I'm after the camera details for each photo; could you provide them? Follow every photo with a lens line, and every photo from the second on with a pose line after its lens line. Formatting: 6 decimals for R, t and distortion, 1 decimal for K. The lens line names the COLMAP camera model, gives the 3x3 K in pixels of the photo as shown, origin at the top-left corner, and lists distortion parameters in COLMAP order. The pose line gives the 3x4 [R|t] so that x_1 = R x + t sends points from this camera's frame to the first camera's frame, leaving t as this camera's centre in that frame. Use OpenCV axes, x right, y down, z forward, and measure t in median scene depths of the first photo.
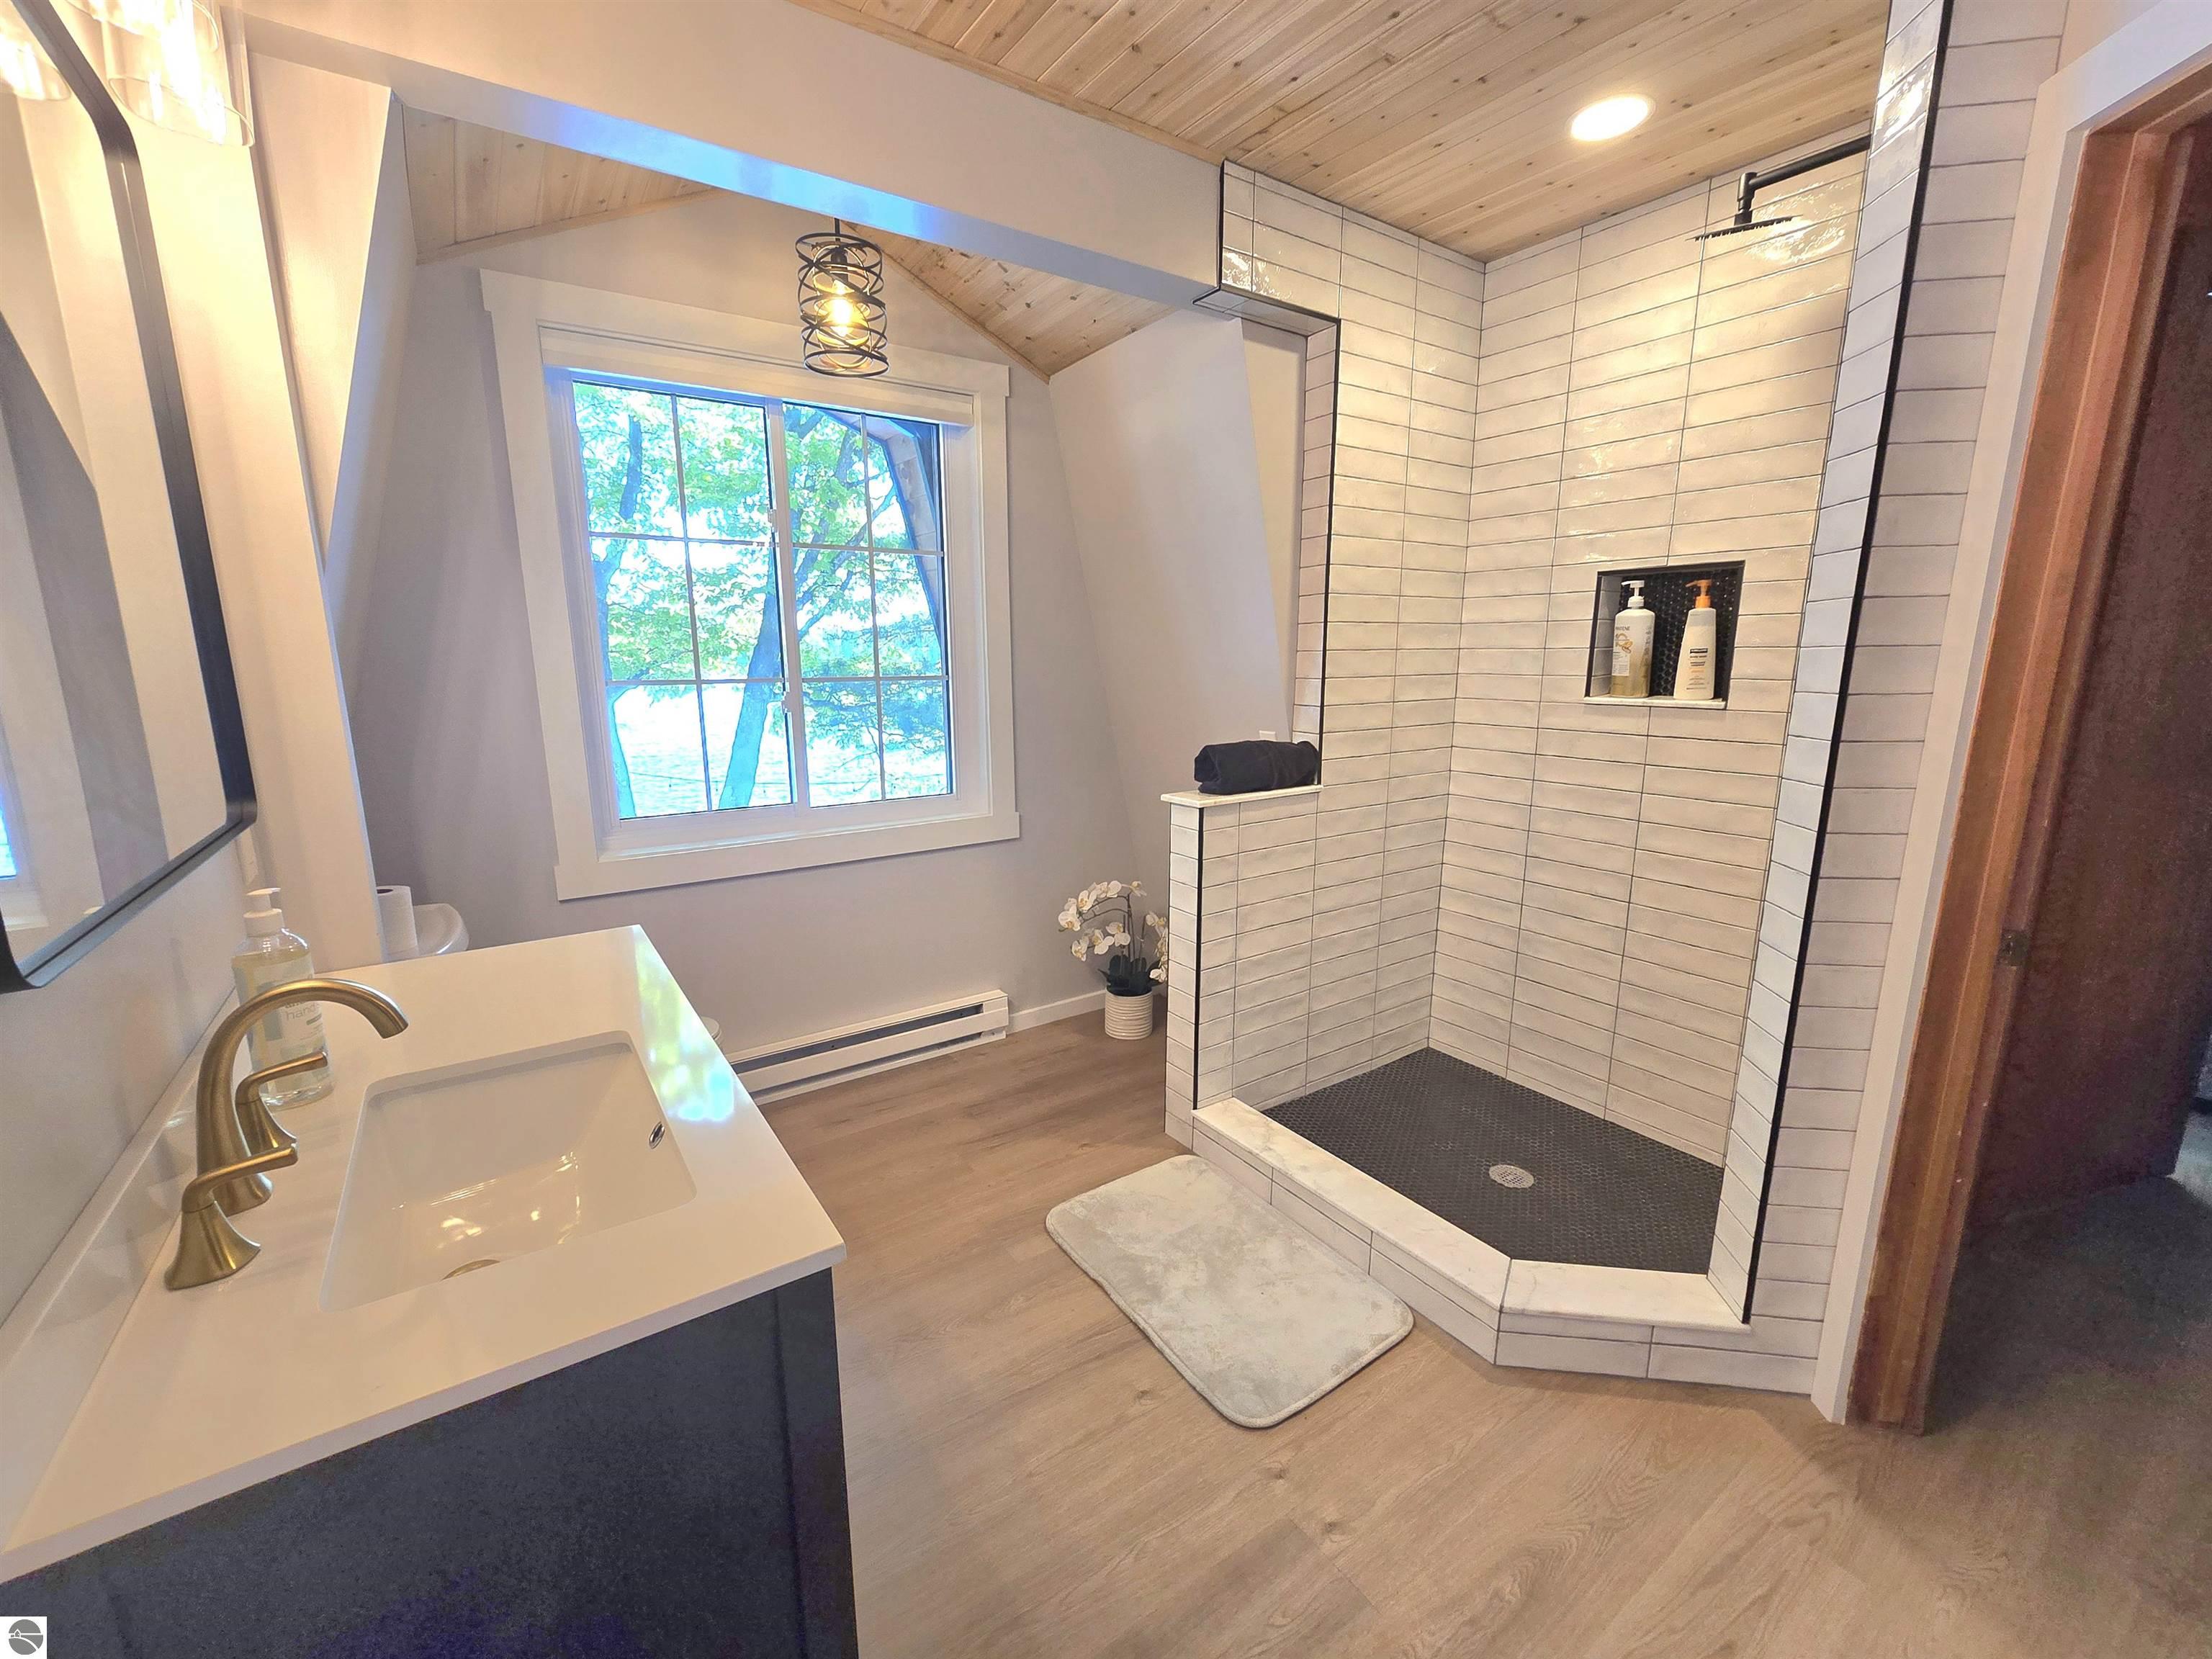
lens RADIAL K [[912.4, 0, 1092.6], [0, 912.4, 829.5], [0, 0, 1]] dist [-0.005625, 0.000987]
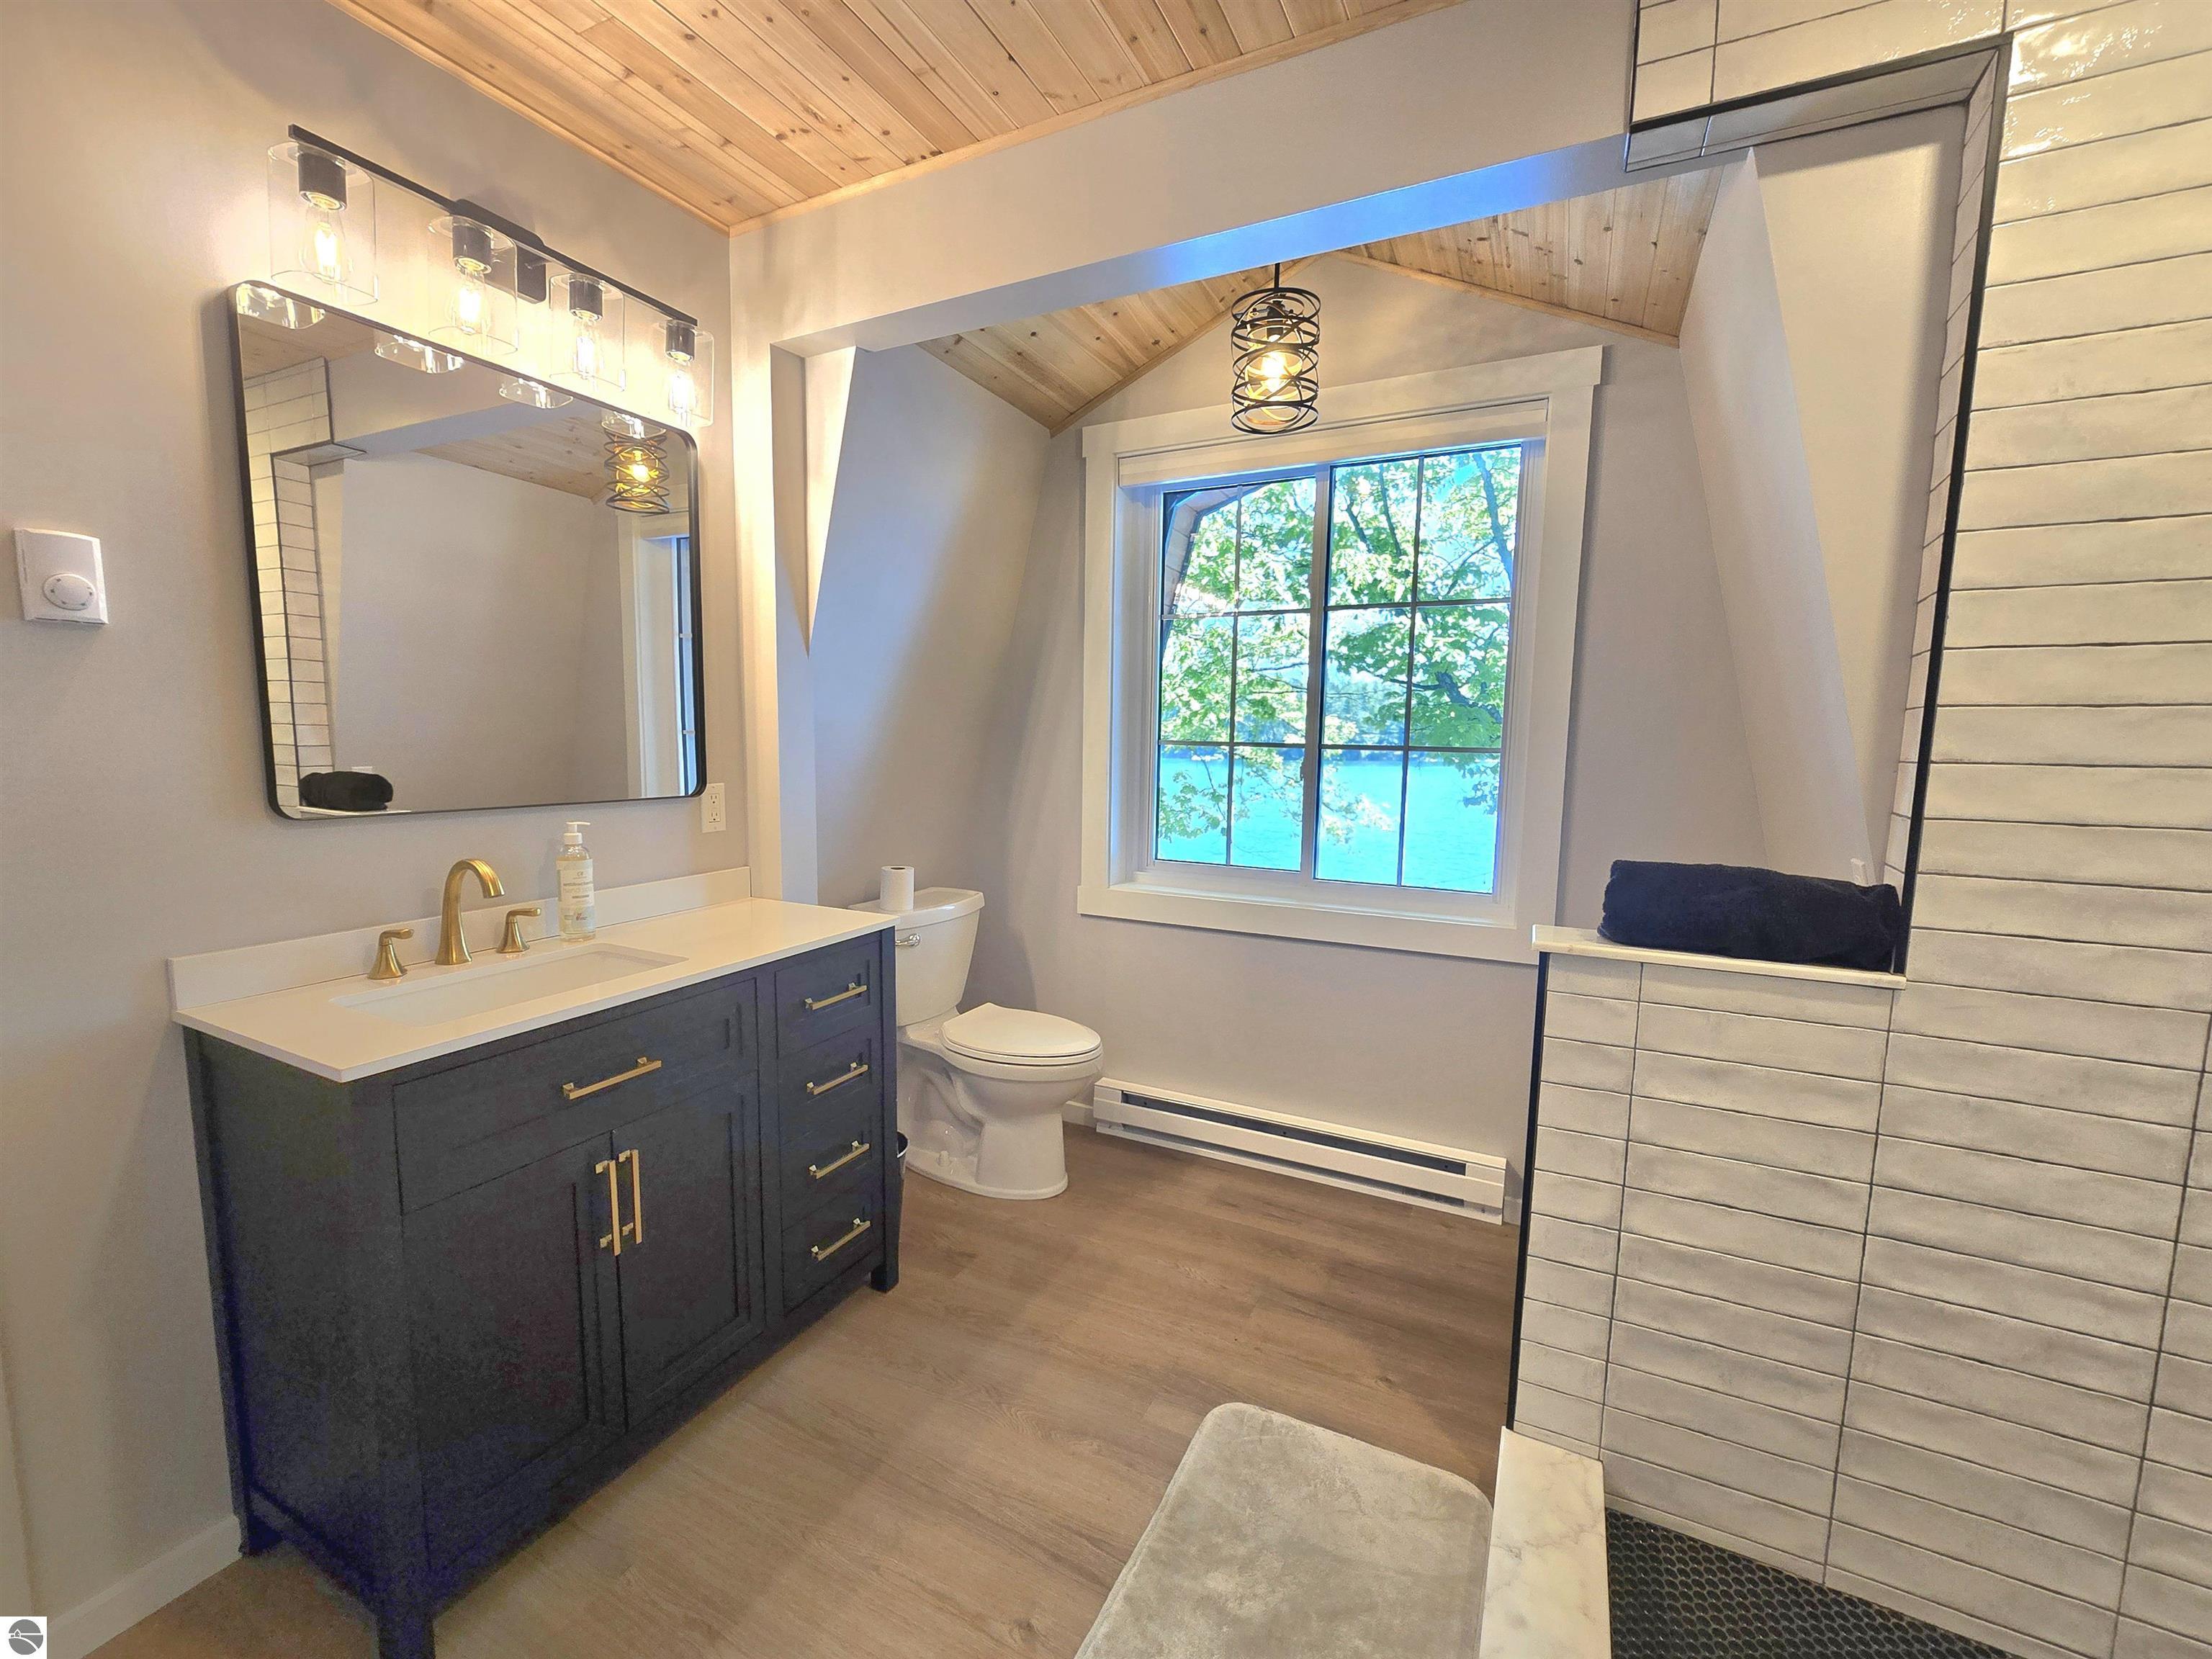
lens RADIAL K [[912.4, 0, 1095.9], [0, 912.4, 831.5], [0, 0, 1]] dist [-0.005625, 0.000987]
pose [[0.478750, 0.107747, -0.871314, 0.463440], [-0.187049, 0.982173, 0.018681, -0.053362], [0.857794, 0.154035, 0.490369, 0.375282]]
